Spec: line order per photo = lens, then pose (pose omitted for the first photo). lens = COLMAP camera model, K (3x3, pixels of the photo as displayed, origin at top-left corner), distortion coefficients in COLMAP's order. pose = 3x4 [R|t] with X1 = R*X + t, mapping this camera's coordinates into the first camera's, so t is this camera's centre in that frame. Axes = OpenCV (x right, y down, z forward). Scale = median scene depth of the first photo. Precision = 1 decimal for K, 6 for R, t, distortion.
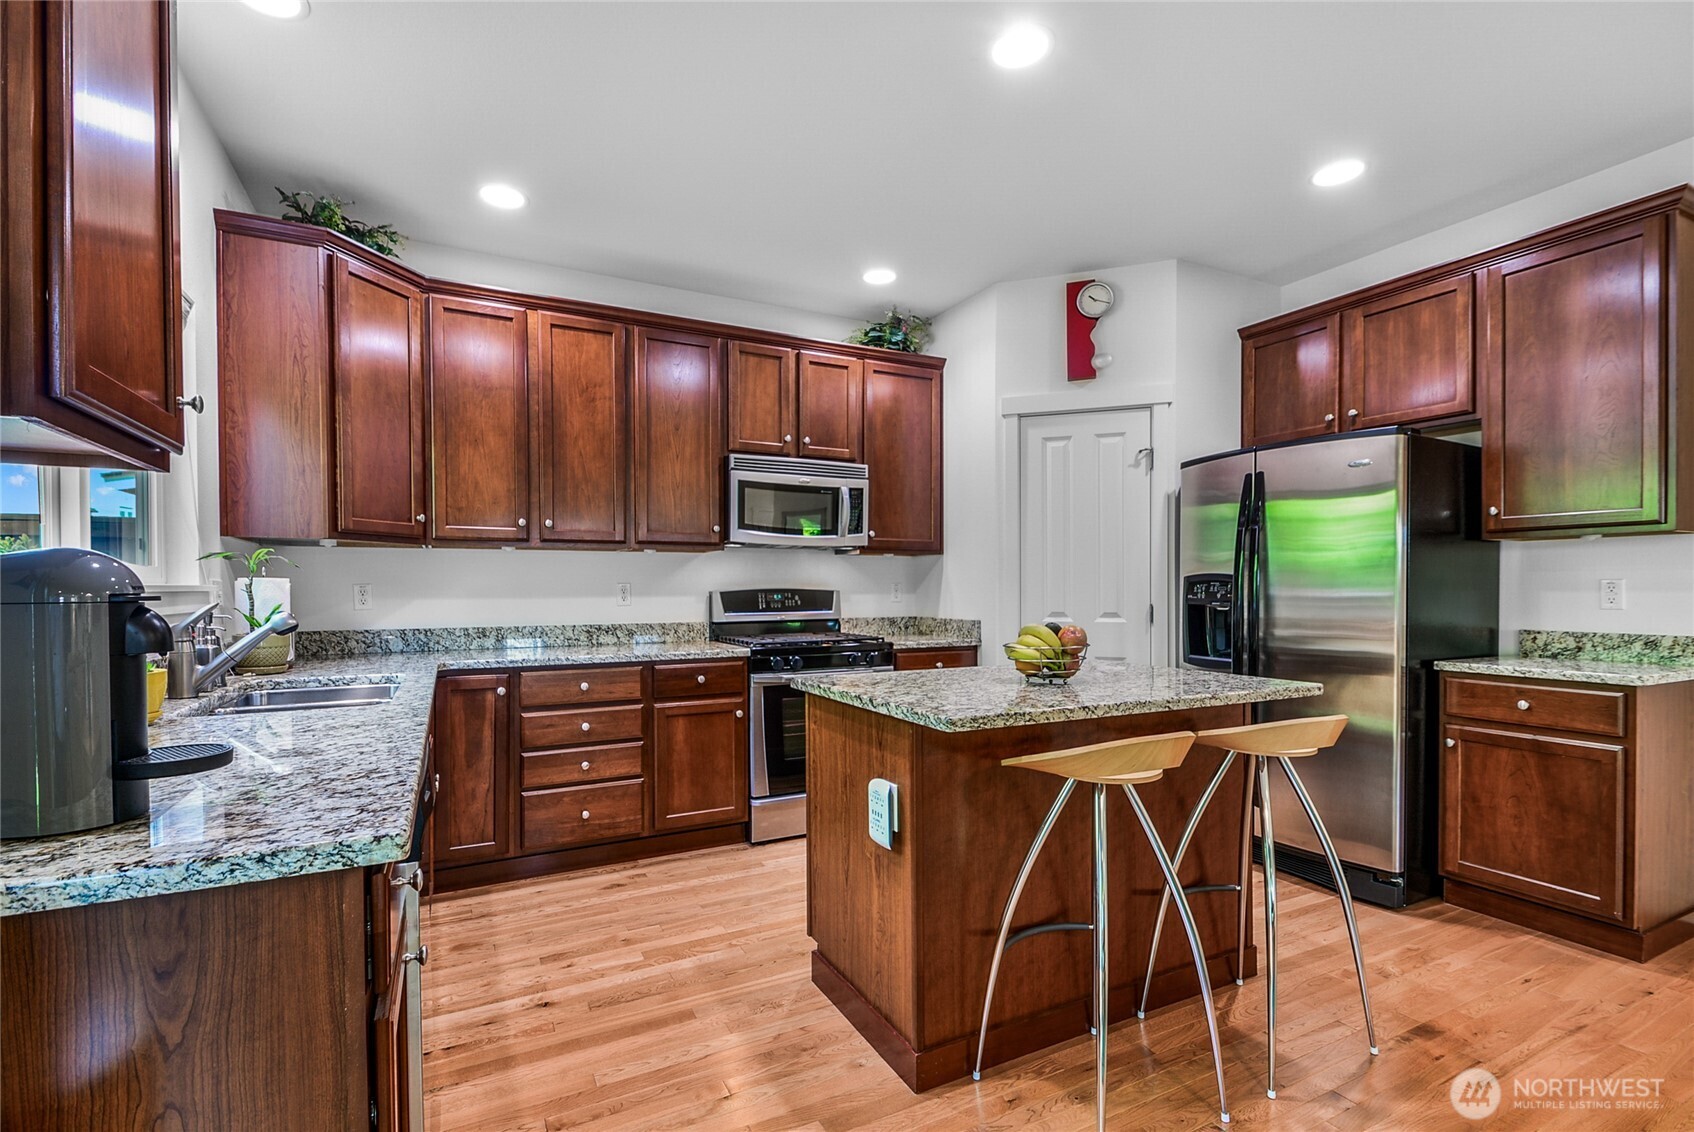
lens RADIAL K [[766.3, 0, 831.0], [0, 766.3, 590.5], [0, 0, 1]] dist [0.014346, -0.002087]
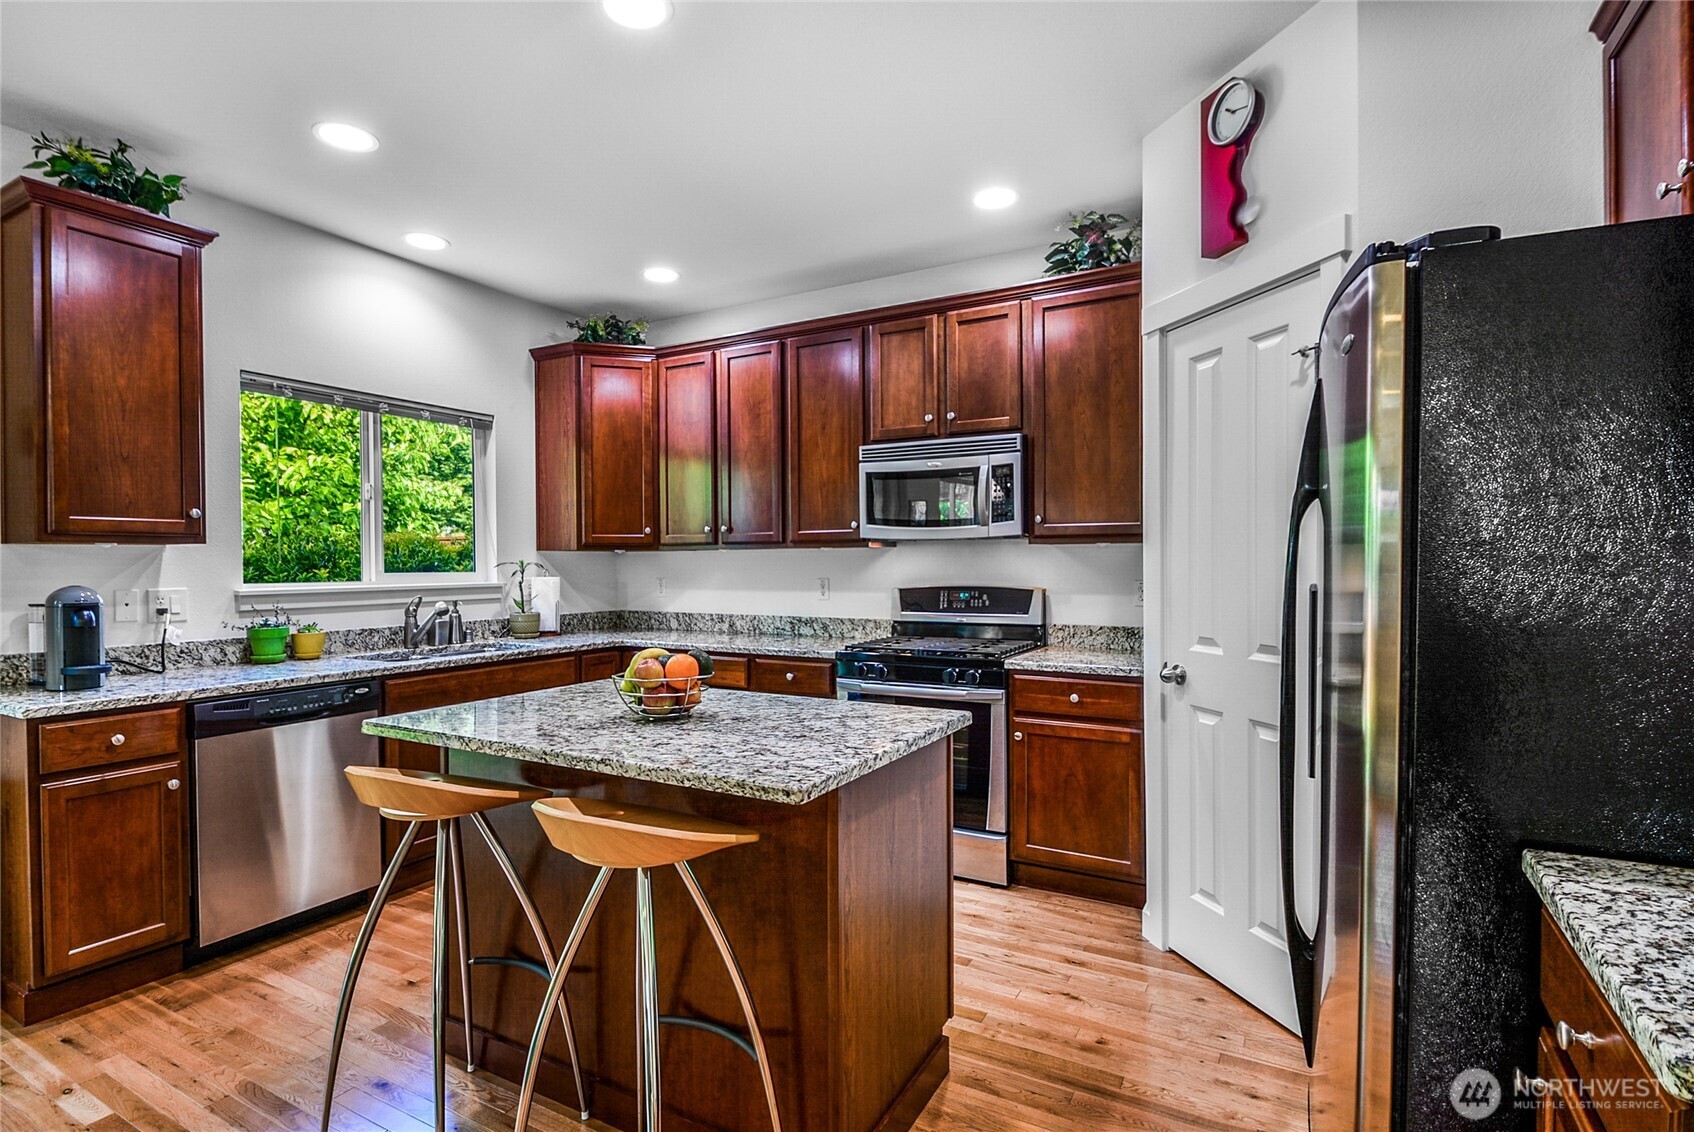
lens RADIAL K [[841.5, 0, 841.1], [0, 841.5, 559.6], [0, 0, 1]] dist [0.002284, 0.000952]
pose [[0.550053, -0.001692, -0.835128, 0.716921], [0.000225, 0.999998, -0.001878, -0.033761], [0.835130, 0.000845, 0.550053, 0.394016]]
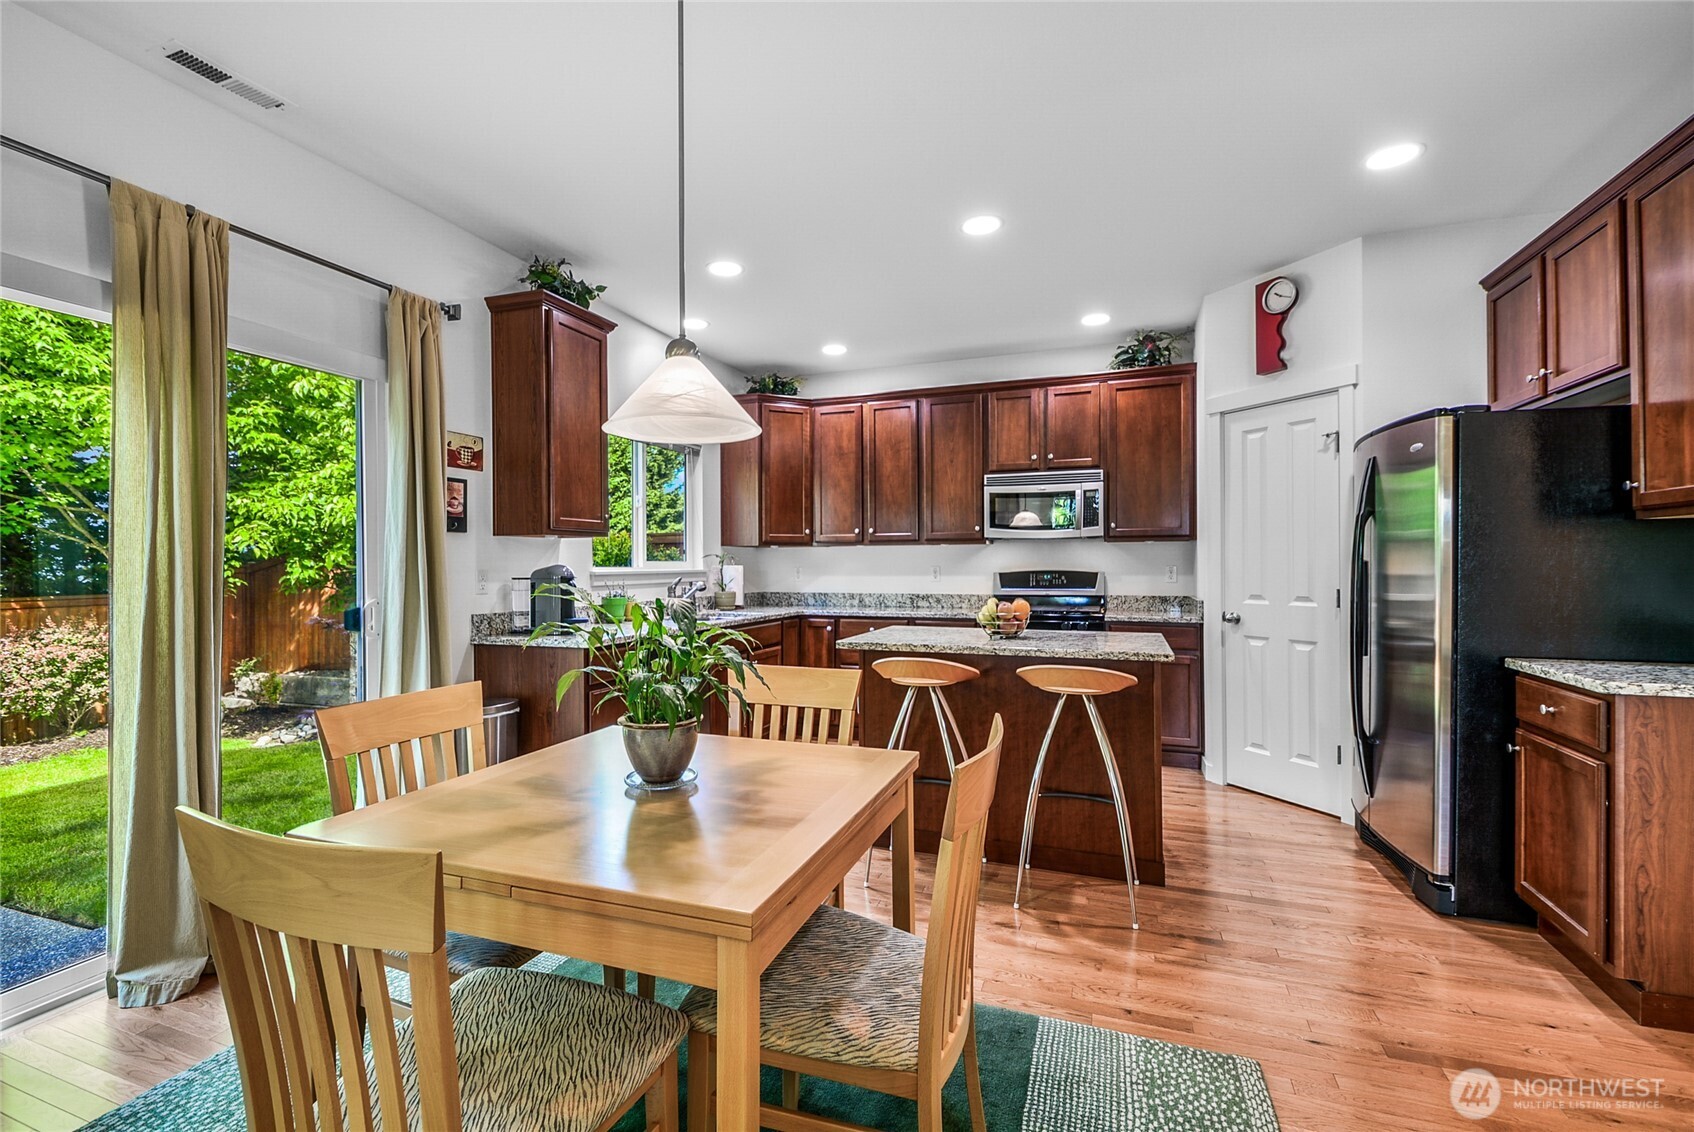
lens RADIAL K [[766.3, 0, 836.3], [0, 766.3, 553.8], [0, 0, 1]] dist [0.014346, -0.002087]
pose [[0.675465, -0.010141, -0.737323, 0.704400], [-0.001265, 0.999888, -0.014911, -0.011874], [0.737391, 0.011005, 0.675376, -0.144482]]
